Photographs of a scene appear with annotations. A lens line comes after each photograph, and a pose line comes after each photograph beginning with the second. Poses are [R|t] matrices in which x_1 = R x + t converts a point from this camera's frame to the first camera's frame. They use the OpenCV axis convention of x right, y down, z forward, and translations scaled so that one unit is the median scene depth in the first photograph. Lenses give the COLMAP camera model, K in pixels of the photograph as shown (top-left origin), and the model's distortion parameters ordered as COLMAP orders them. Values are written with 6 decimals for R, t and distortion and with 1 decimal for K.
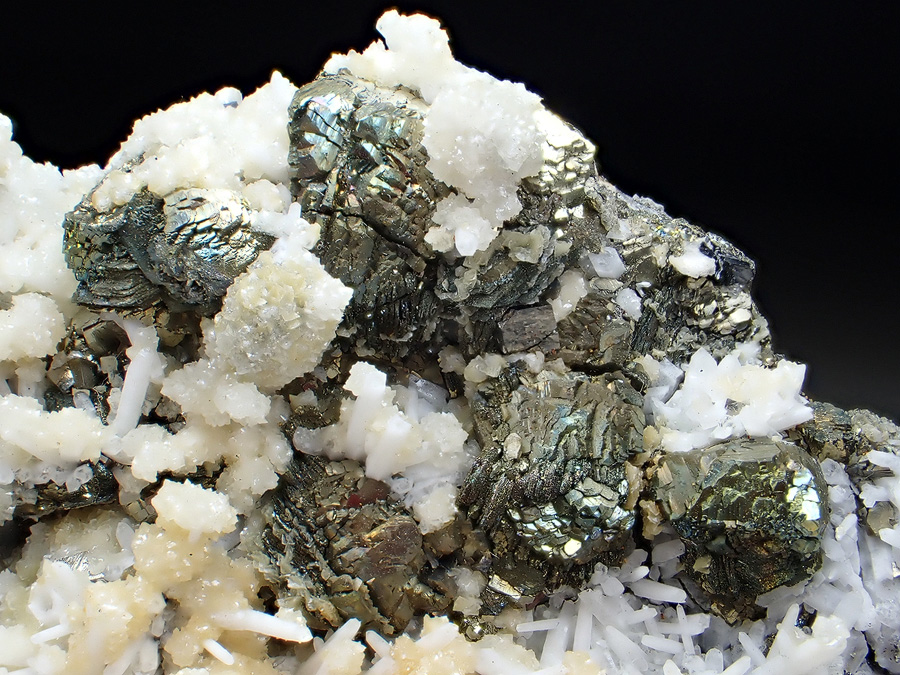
lens RADIAL K [[1680.1, 0, 450.7], [0, 1680.1, 337.4], [0, 0, 1]] dist [0.023670, 0.000000]
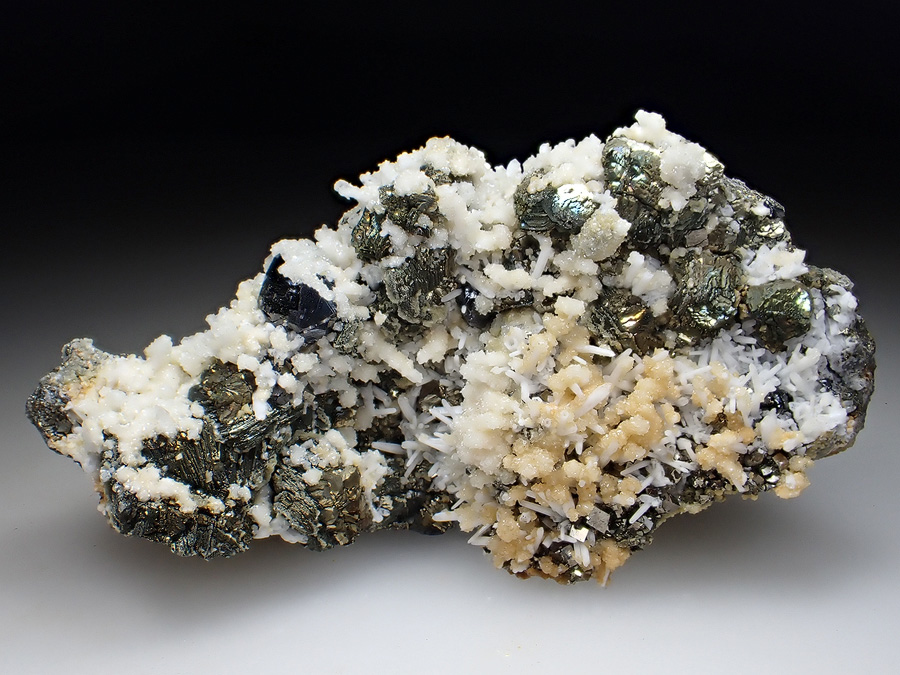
lens RADIAL K [[1132.1, 0, 449.0], [0, 1132.1, 337.7], [0, 0, 1]] dist [0.006338, 0.000000]
pose [[0.996906, 0.002496, -0.078558, -0.194508], [0.006154, 0.993948, 0.109677, -0.045250], [0.078356, -0.109821, 0.990858, -0.763745]]
